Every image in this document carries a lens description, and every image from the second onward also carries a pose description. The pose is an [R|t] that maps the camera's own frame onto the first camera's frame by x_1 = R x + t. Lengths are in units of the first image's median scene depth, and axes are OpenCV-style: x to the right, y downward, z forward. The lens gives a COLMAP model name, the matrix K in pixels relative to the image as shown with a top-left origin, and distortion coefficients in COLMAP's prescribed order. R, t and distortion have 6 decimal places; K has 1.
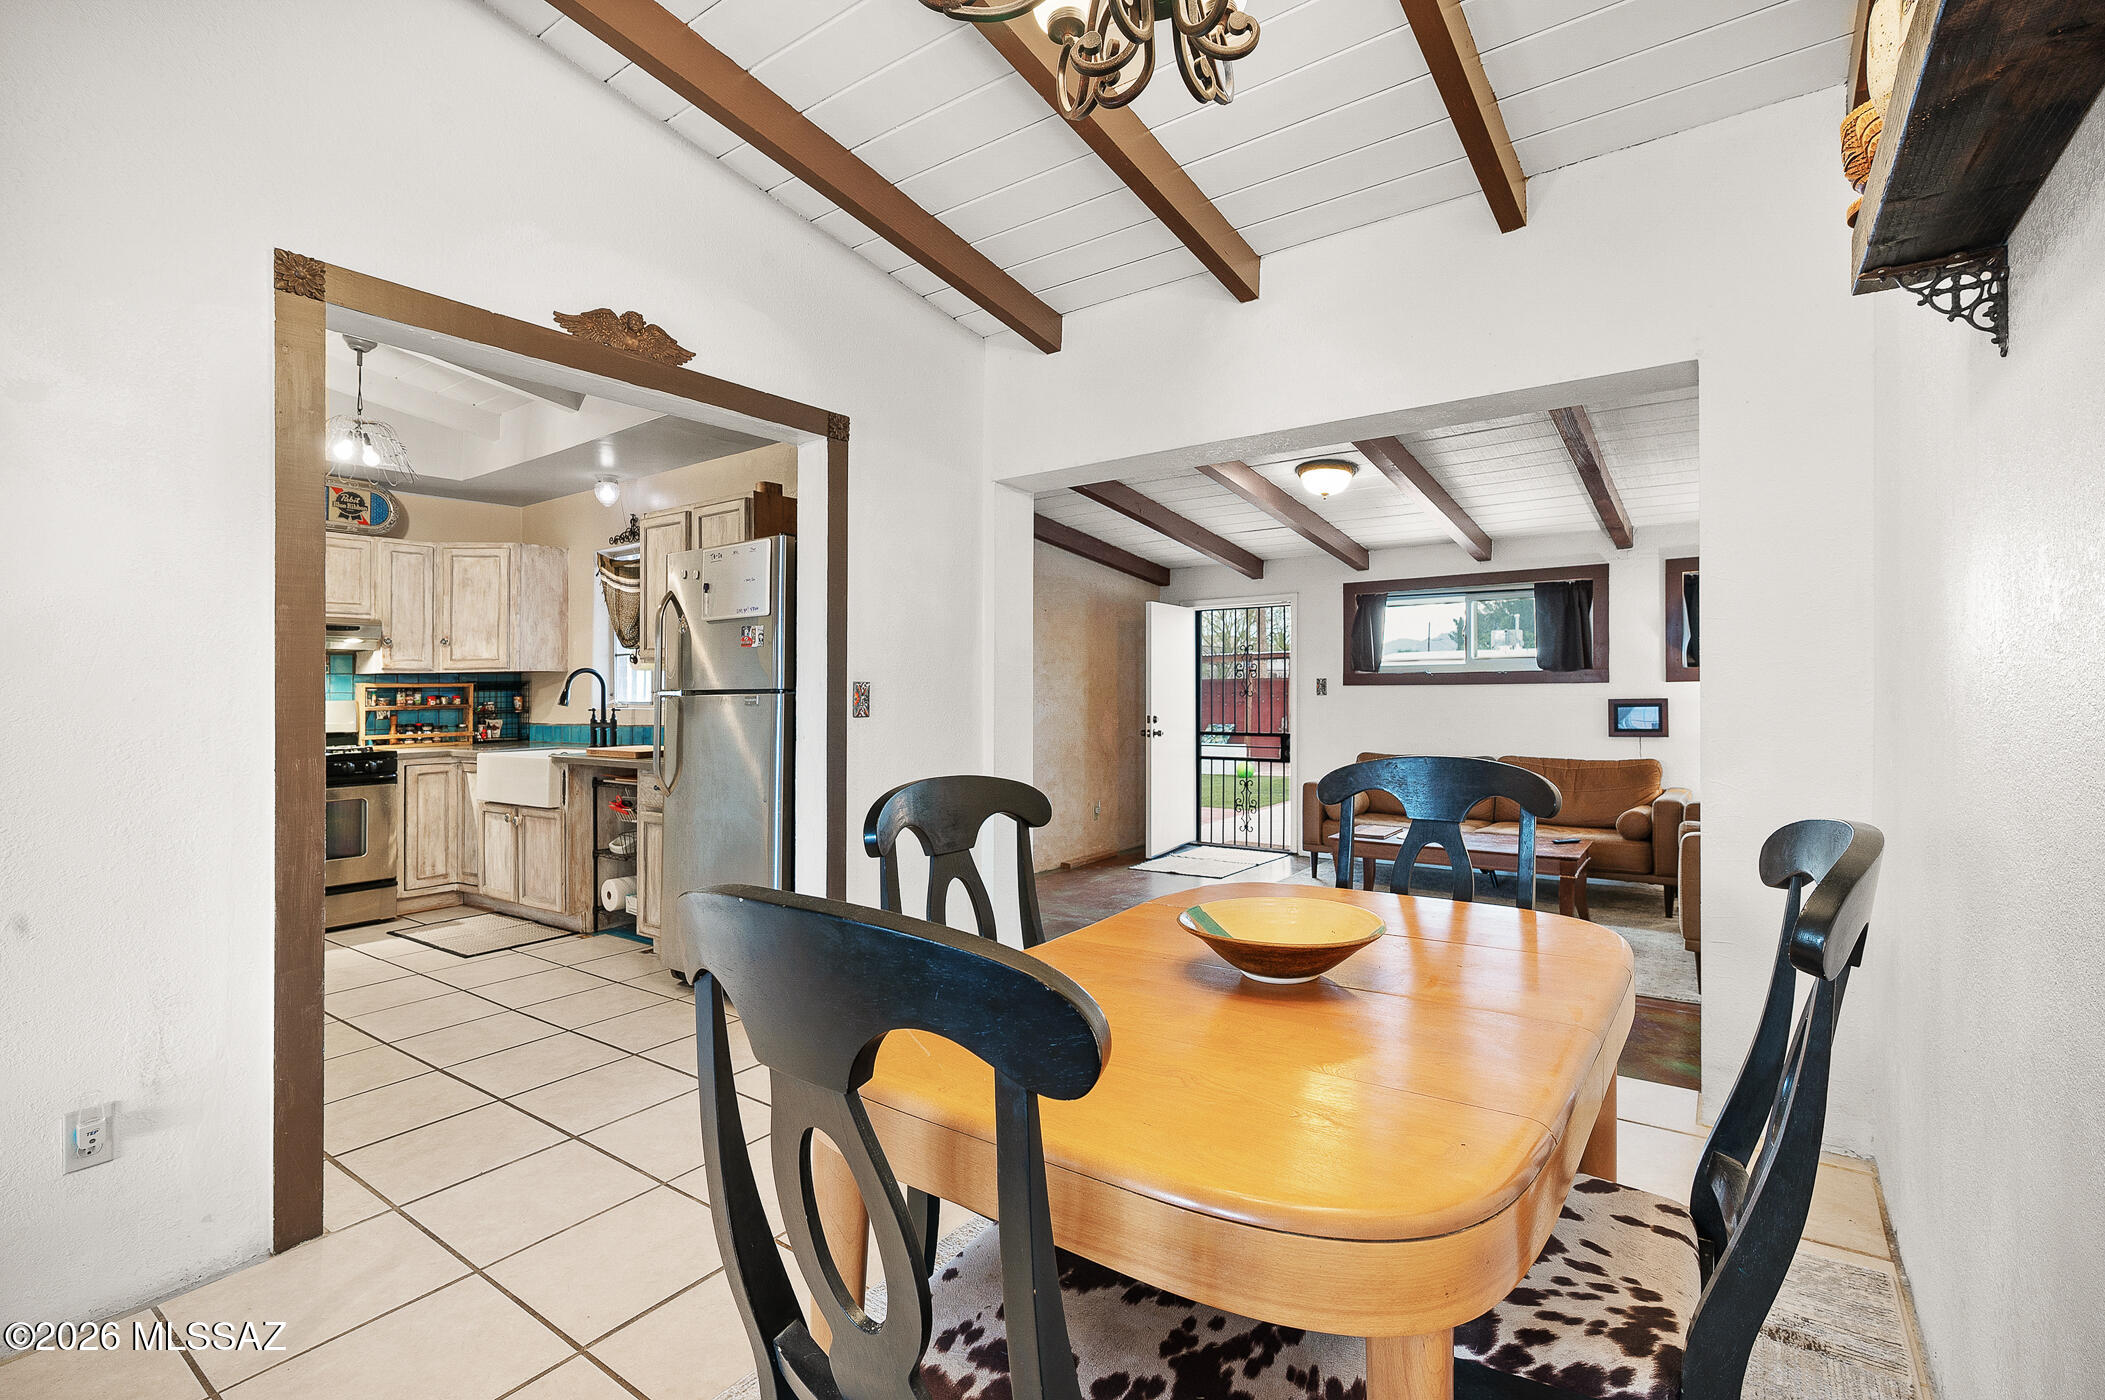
lens RADIAL K [[963.7, 0, 1046.1], [0, 963.7, 677.6], [0, 0, 1]] dist [0.000264, -0.000145]
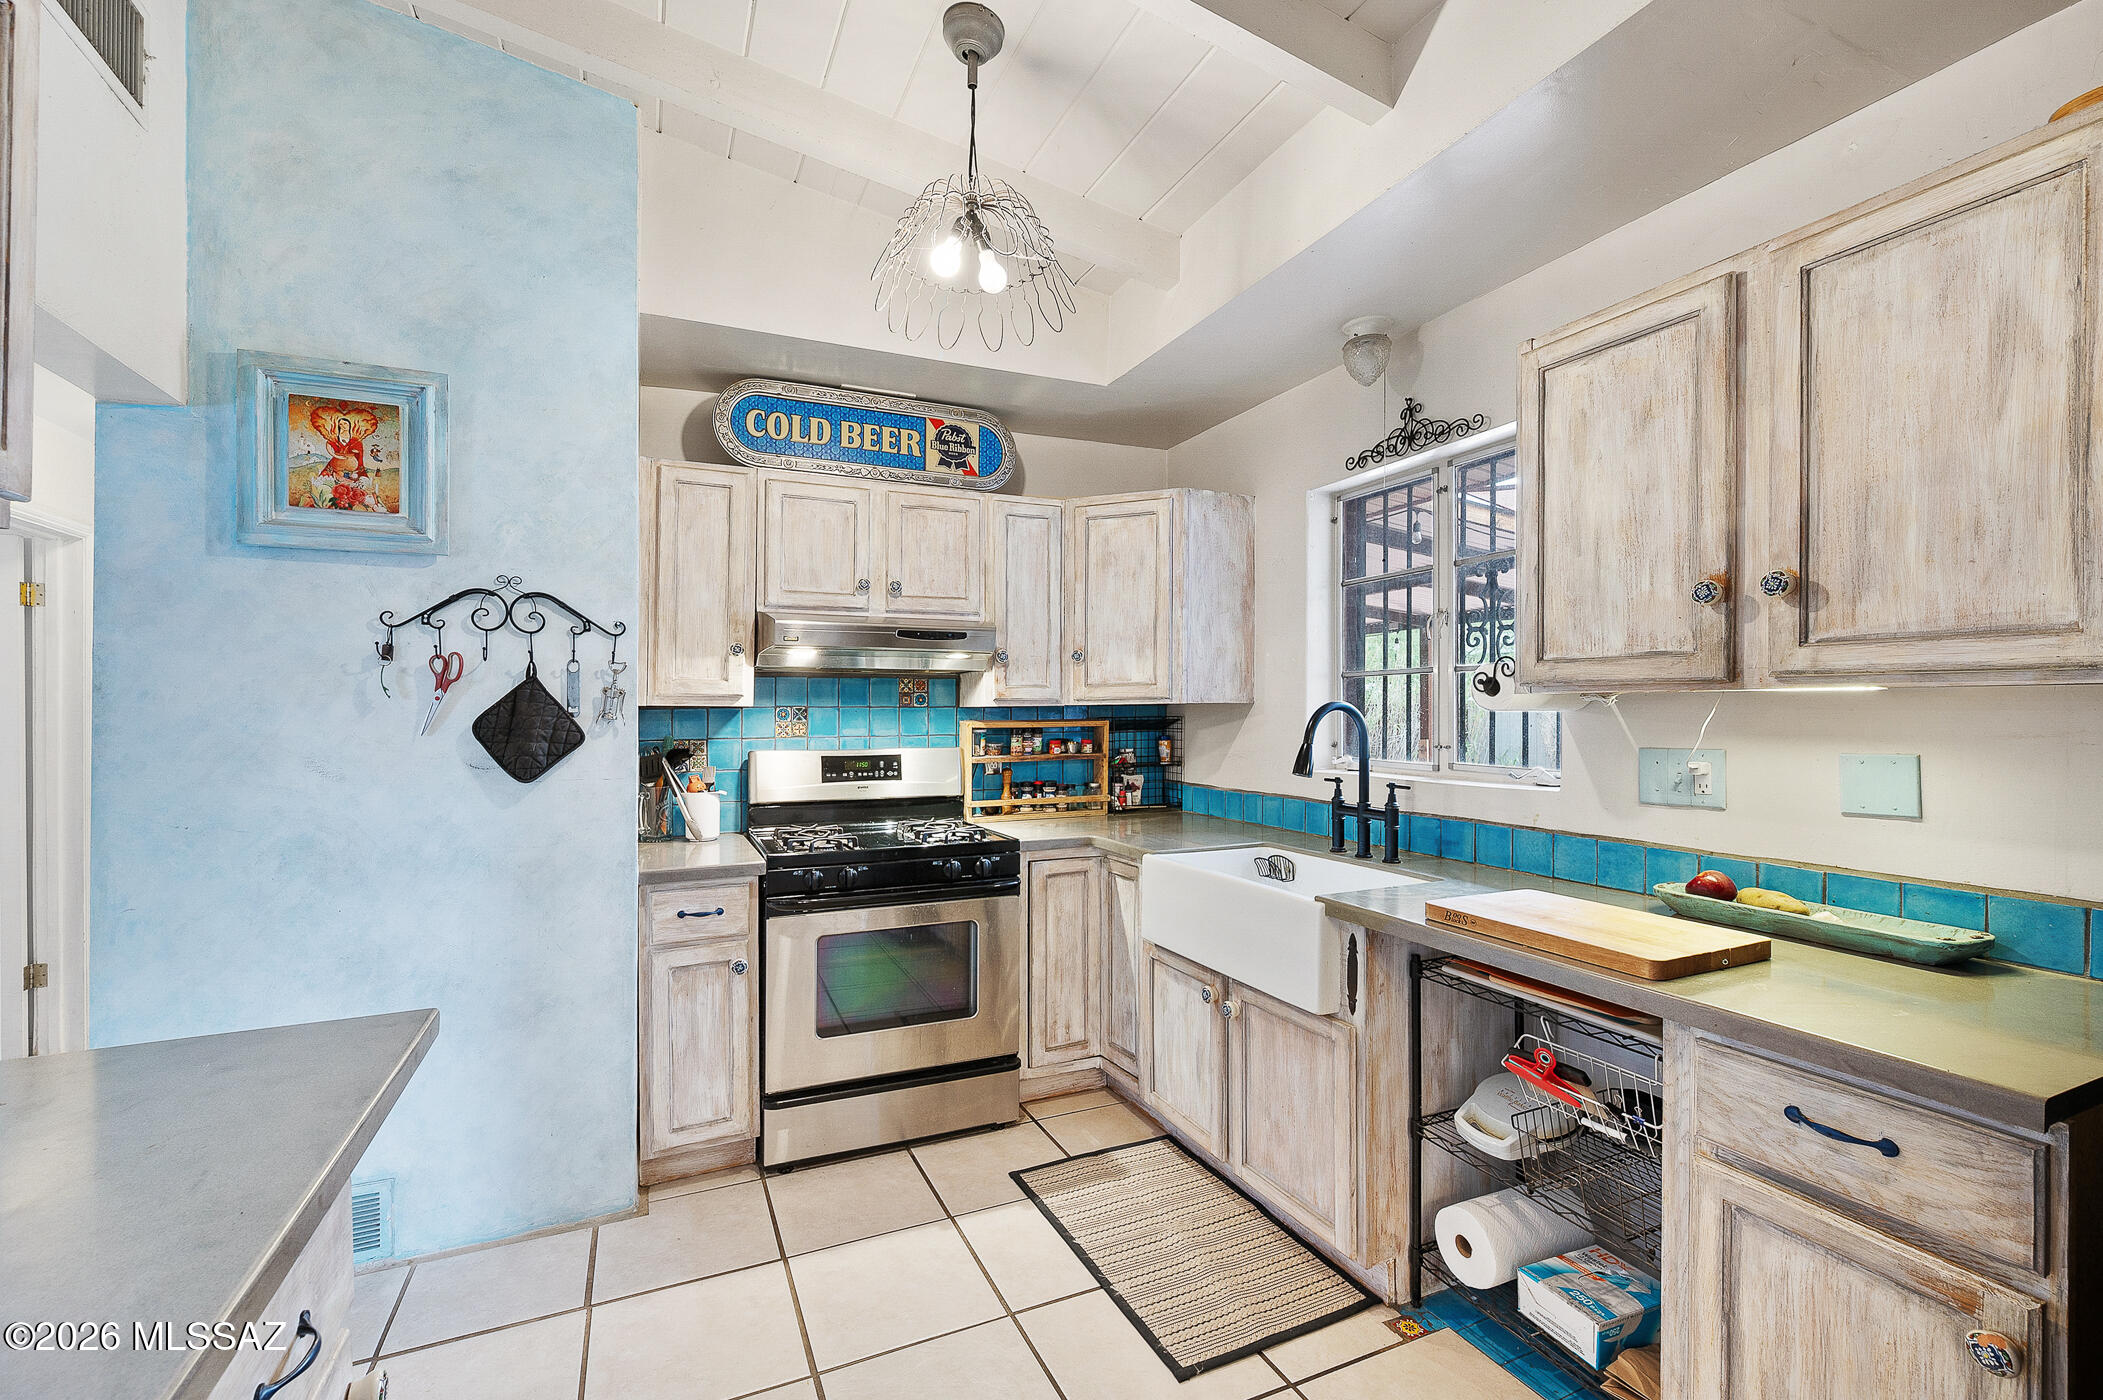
lens RADIAL K [[885.1, 0, 1071.4], [0, 885.1, 702.8], [0, 0, 1]] dist [-0.002577, -0.000312]
pose [[0.884195, 0.003818, -0.467103, -0.361253], [0.000728, 0.999954, 0.009551, -0.012622], [0.467118, -0.008785, 0.884152, 0.493382]]
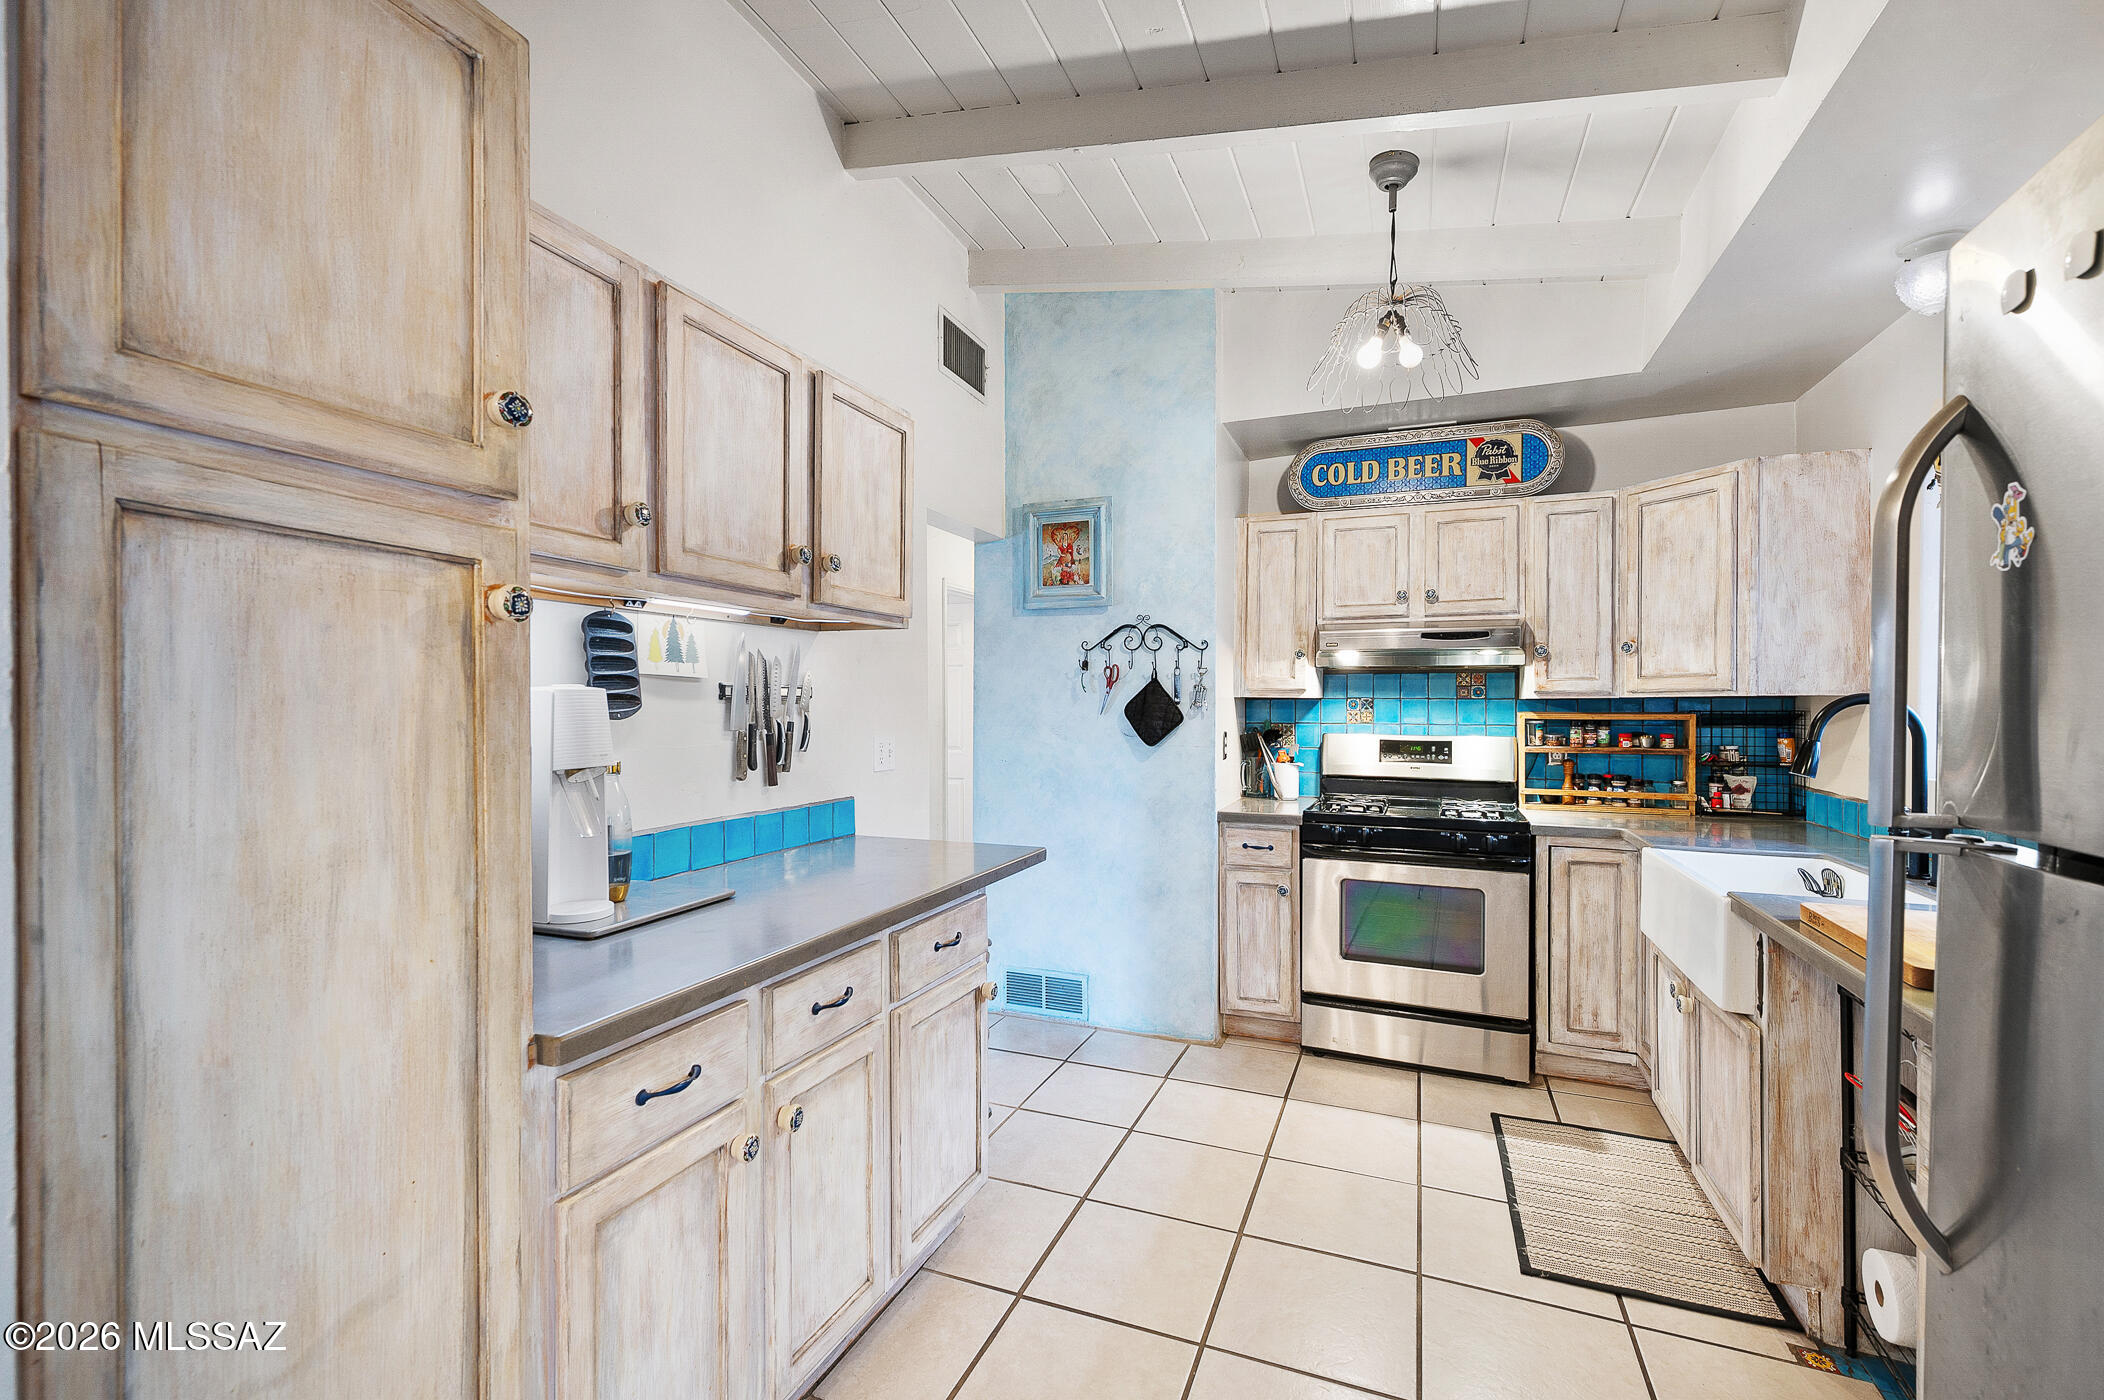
lens RADIAL K [[900.6, 0, 1054.0], [0, 900.6, 694.5], [0, 0, 1]] dist [-0.001599, -0.000086]
pose [[0.248004, 0.003542, -0.968753, -0.161359], [0.008109, 0.999951, 0.005732, -0.013708], [0.968725, -0.009277, 0.247963, 0.506516]]
